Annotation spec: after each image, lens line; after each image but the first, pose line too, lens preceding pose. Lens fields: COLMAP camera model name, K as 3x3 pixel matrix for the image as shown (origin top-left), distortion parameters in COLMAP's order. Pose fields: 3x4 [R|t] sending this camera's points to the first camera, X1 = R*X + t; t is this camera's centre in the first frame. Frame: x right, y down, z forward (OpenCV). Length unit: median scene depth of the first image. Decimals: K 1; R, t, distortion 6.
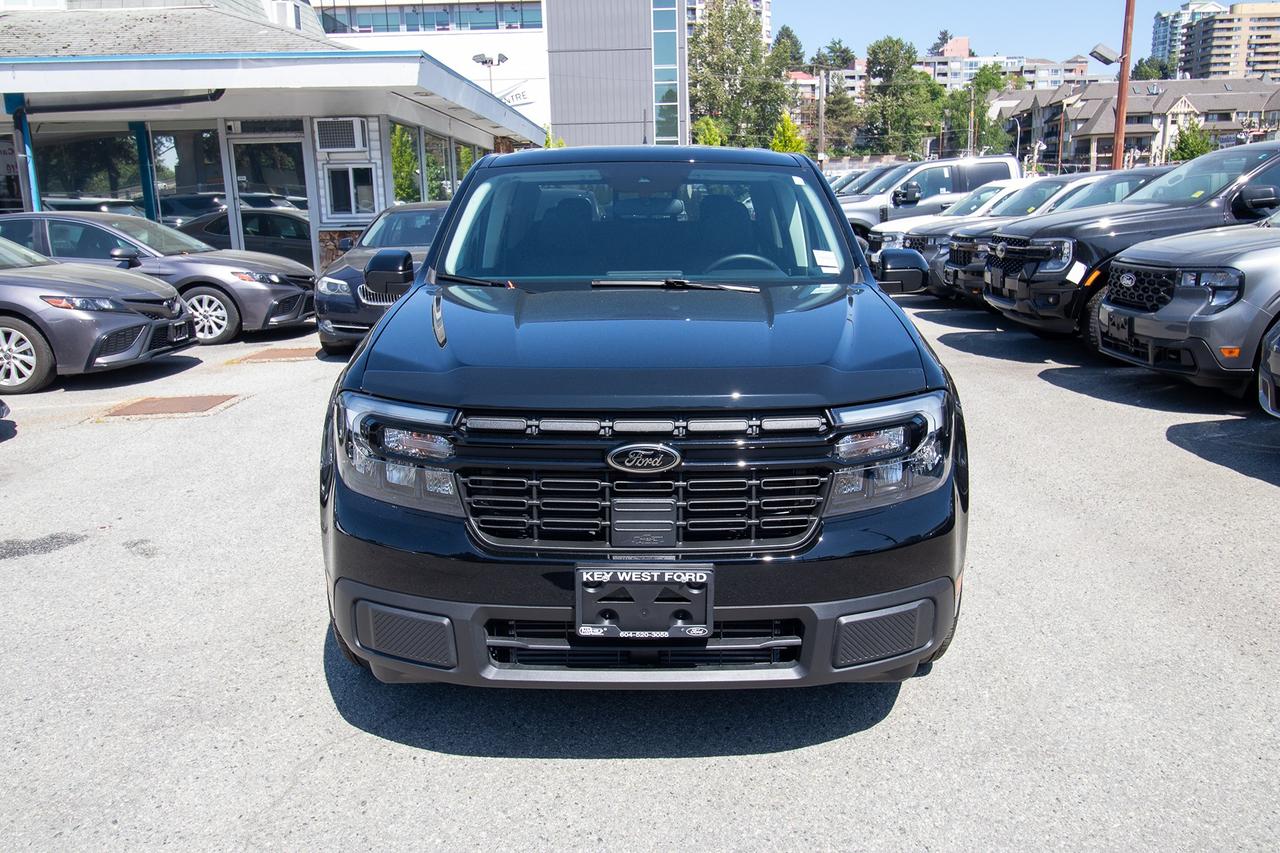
lens RADIAL K [[964.3, 0, 640.3], [0, 964.3, 418.1], [0, 0, 1]] dist [0.016675, -0.008636]
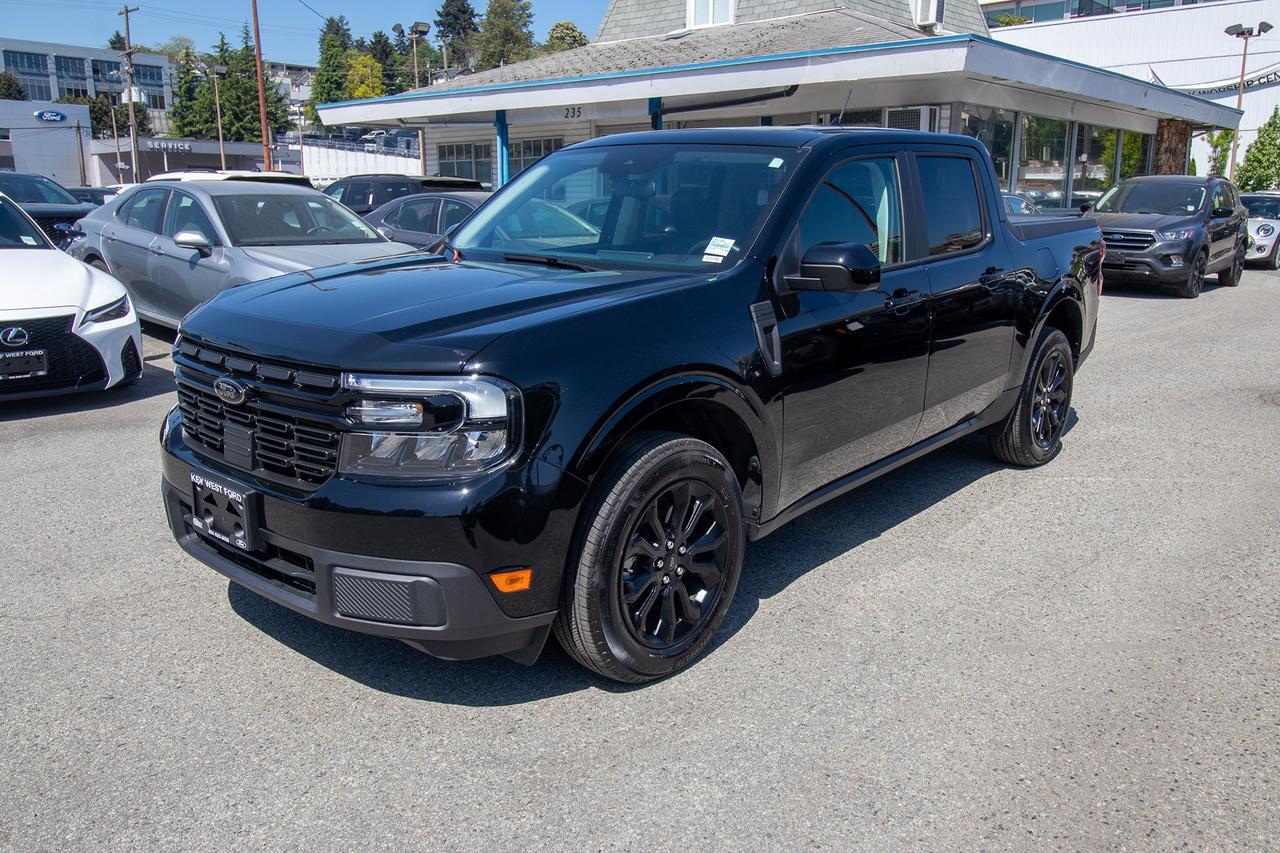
lens RADIAL K [[964.3, 0, 685.6], [0, 964.3, 417.6], [0, 0, 1]] dist [0.016675, -0.008636]
pose [[0.776130, 0.158046, -0.610446, 0.743969], [-0.152054, 0.986422, 0.062063, -0.054324], [0.611966, 0.044652, 0.789623, 0.250619]]
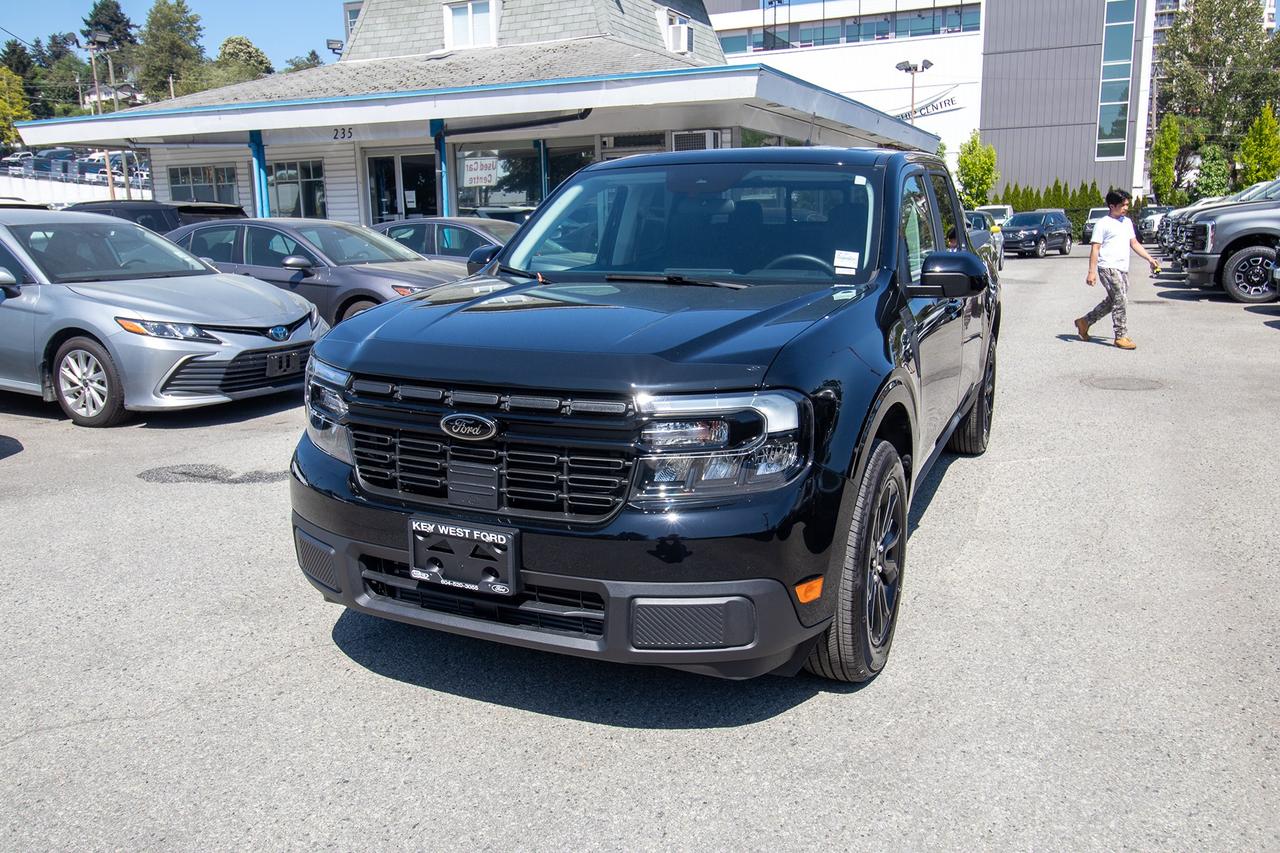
lens RADIAL K [[964.3, 0, 668.8], [0, 964.3, 421.1], [0, 0, 1]] dist [0.016675, -0.008636]
pose [[0.921610, 0.082995, -0.379139, 0.401787], [-0.085355, 0.996294, 0.010613, 0.002257], [0.378615, 0.022580, 0.925279, 0.036004]]
